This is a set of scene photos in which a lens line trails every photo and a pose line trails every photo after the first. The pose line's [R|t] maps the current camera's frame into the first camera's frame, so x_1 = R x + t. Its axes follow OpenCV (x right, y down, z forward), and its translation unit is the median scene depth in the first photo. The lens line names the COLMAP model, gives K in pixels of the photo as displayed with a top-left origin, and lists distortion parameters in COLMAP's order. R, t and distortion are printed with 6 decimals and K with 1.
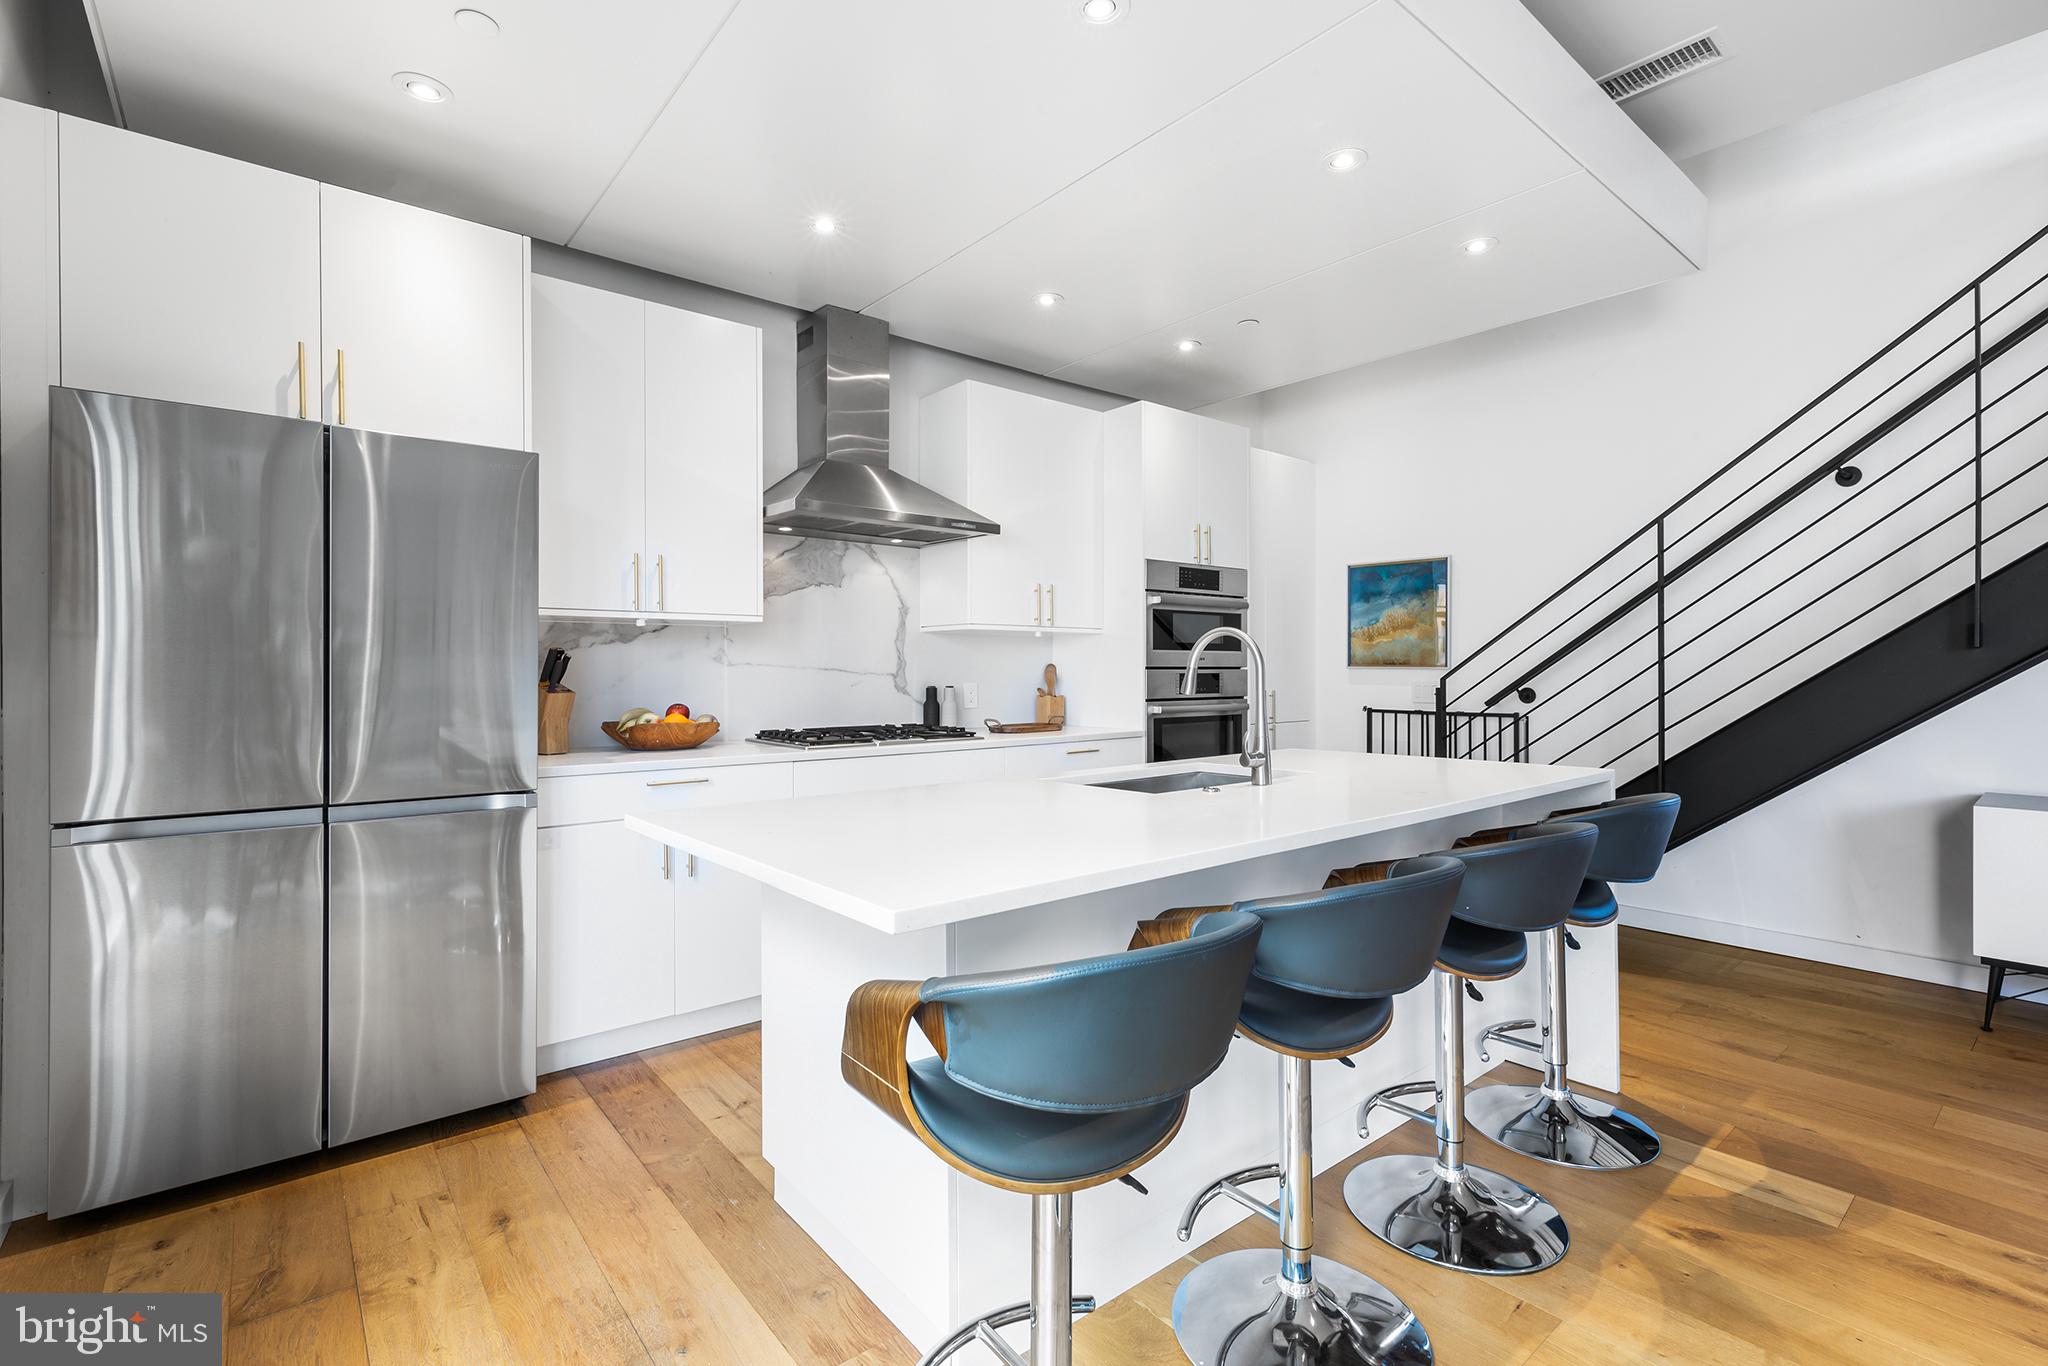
lens RADIAL K [[937.3, 0, 1031.4], [0, 937.3, 675.5], [0, 0, 1]] dist [0.002335, 0.000129]
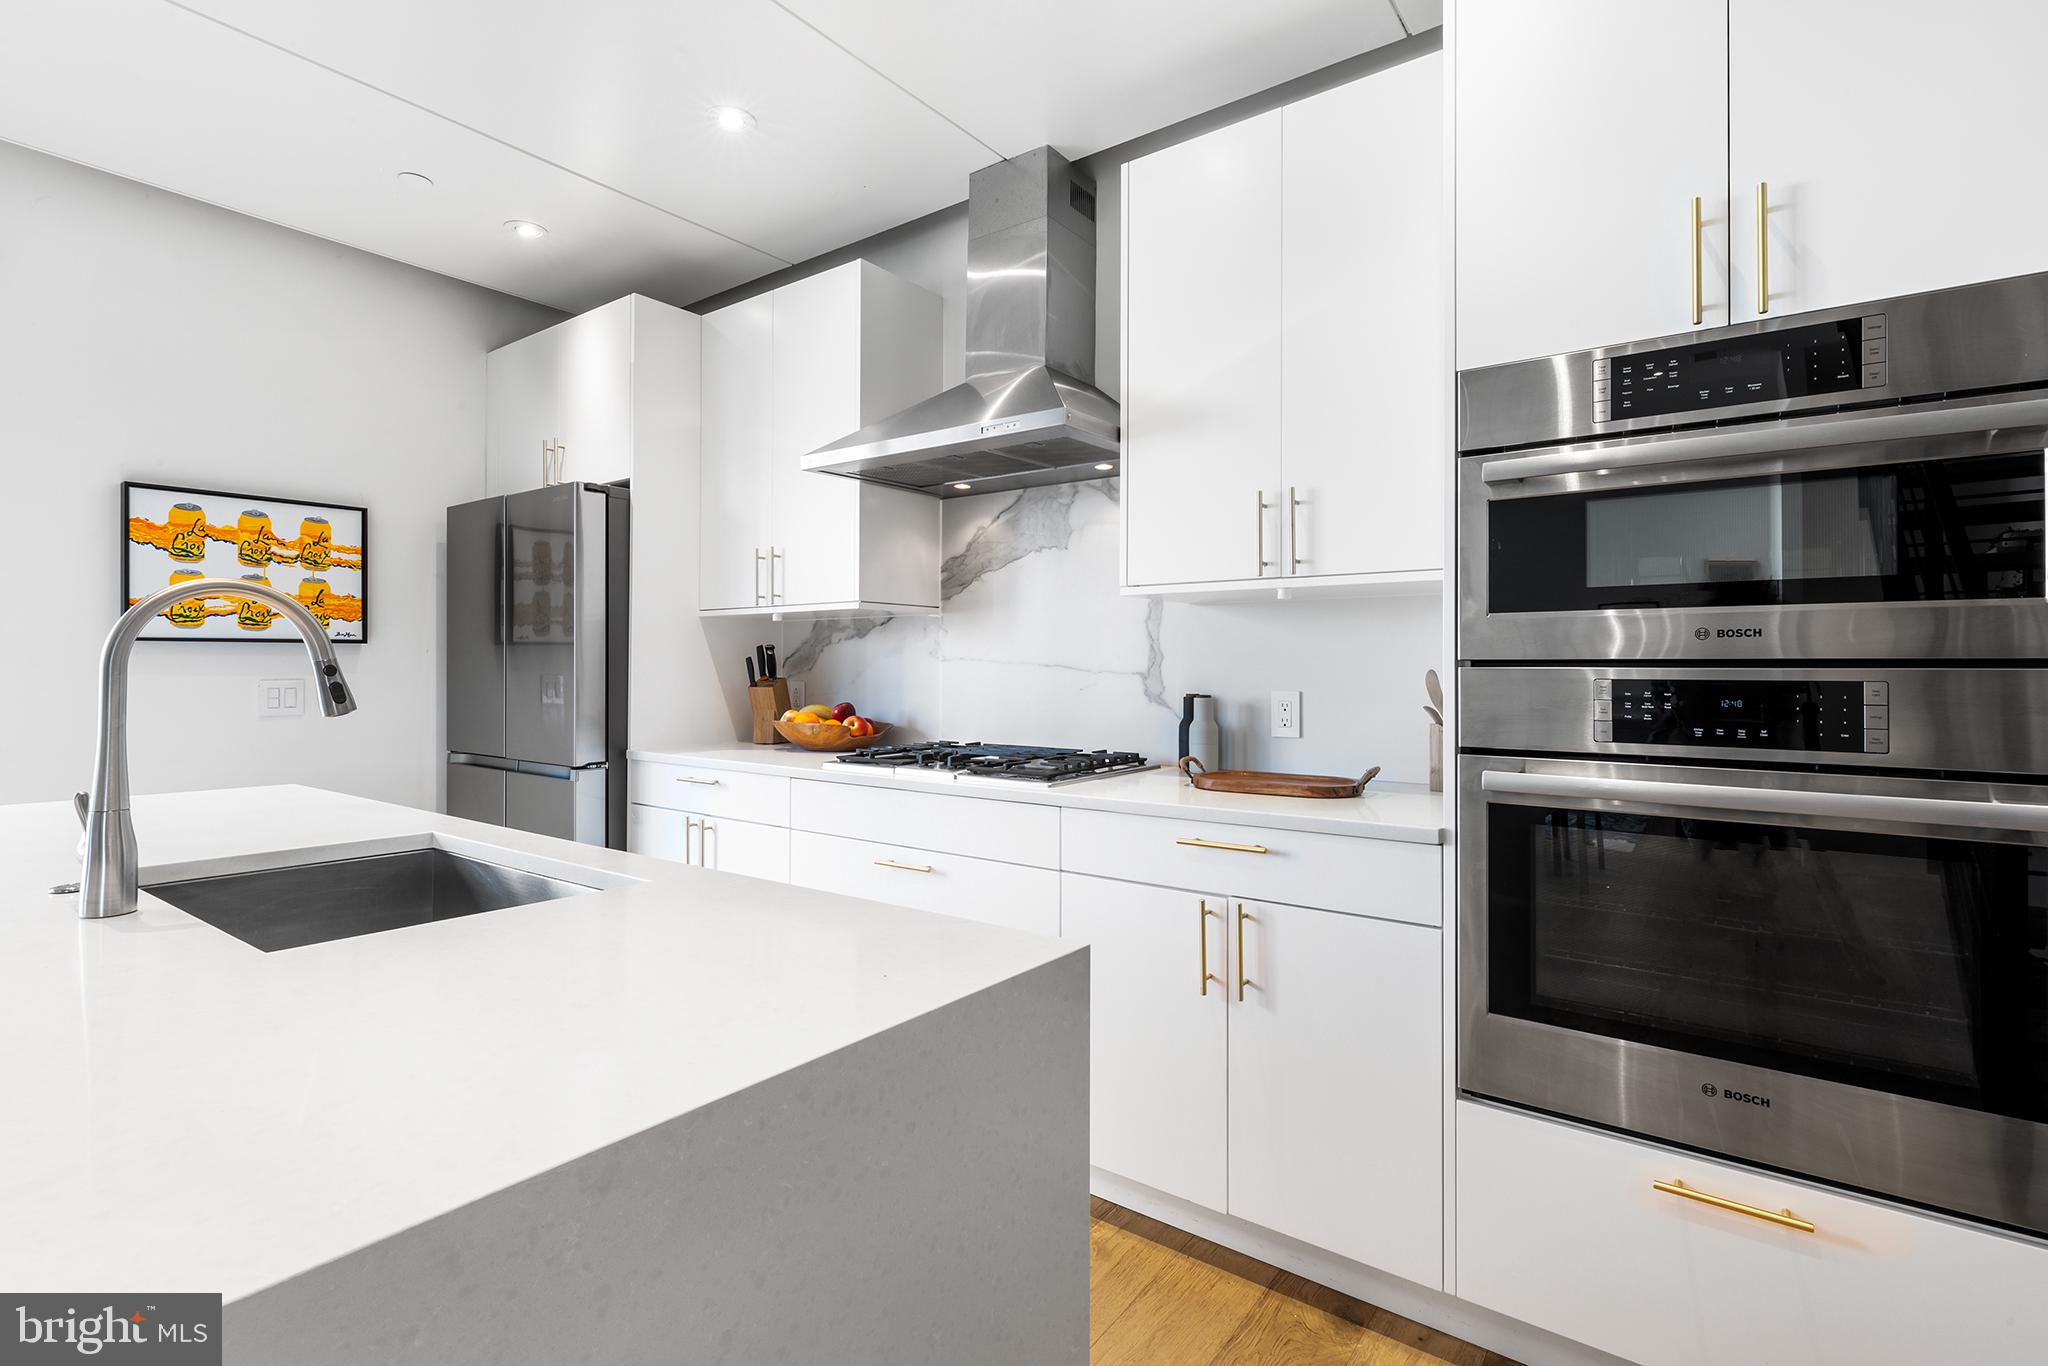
lens RADIAL K [[937.3, 0, 1029.6], [0, 937.3, 665.0], [0, 0, 1]] dist [0.002335, 0.000129]
pose [[0.247154, 0.000932, -0.968976, 0.454486], [-0.008304, 0.999965, -0.001156, -0.005768], [0.968941, 0.008332, 0.247153, 0.768456]]
